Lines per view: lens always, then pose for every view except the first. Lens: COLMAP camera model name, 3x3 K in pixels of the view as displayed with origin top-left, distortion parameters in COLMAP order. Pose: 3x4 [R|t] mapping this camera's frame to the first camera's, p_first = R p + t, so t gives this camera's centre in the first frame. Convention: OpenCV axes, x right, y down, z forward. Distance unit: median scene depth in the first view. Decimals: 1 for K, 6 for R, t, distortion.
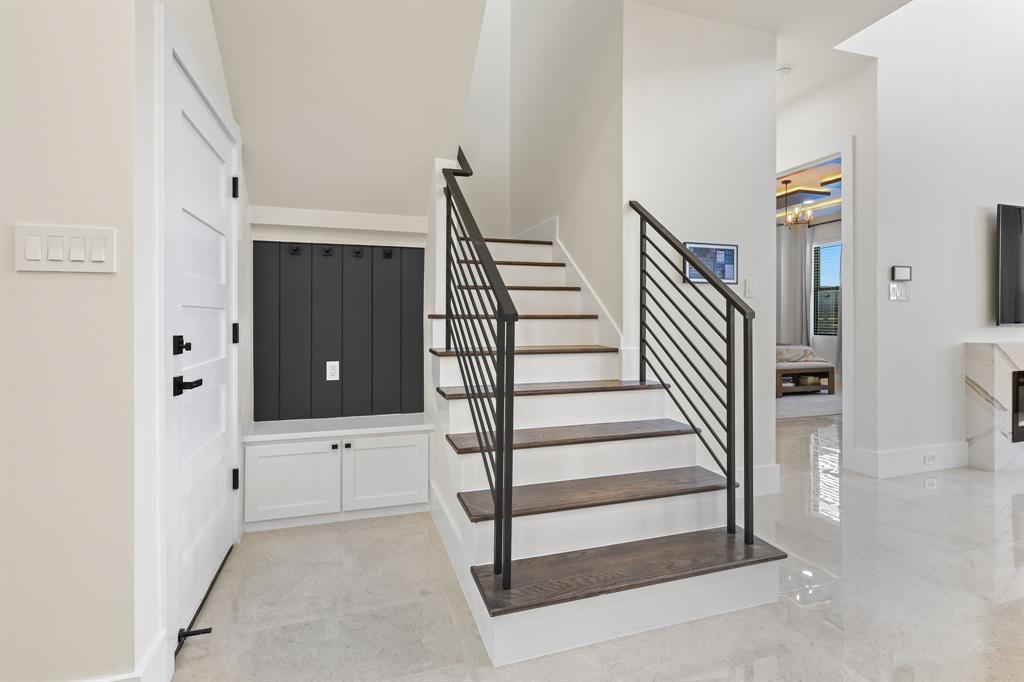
lens RADIAL K [[480.4, 0, 512.9], [0, 480.4, 329.7], [0, 0, 1]] dist [0.005108, 0.000472]
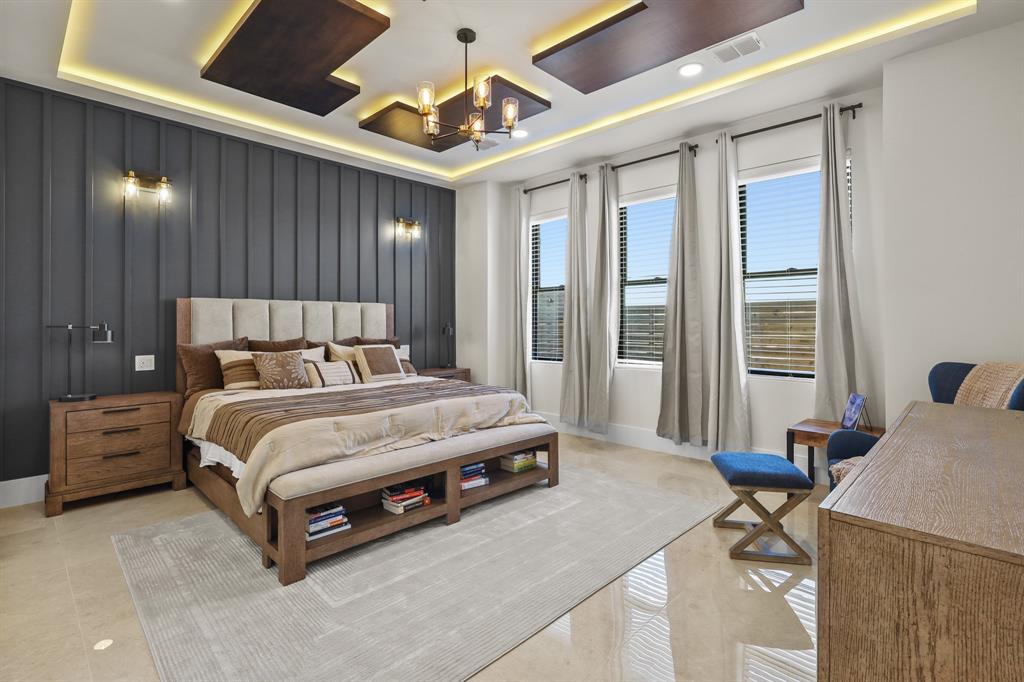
lens RADIAL K [[480.4, 0, 512.9], [0, 480.4, 329.7], [0, 0, 1]] dist [0.005108, 0.000472]
pose [[0.881655, 0.001998, 0.471890, 0.366994], [0.001966, 0.999967, -0.007907, -0.030610], [-0.471890, 0.007898, 0.881622, 0.545468]]
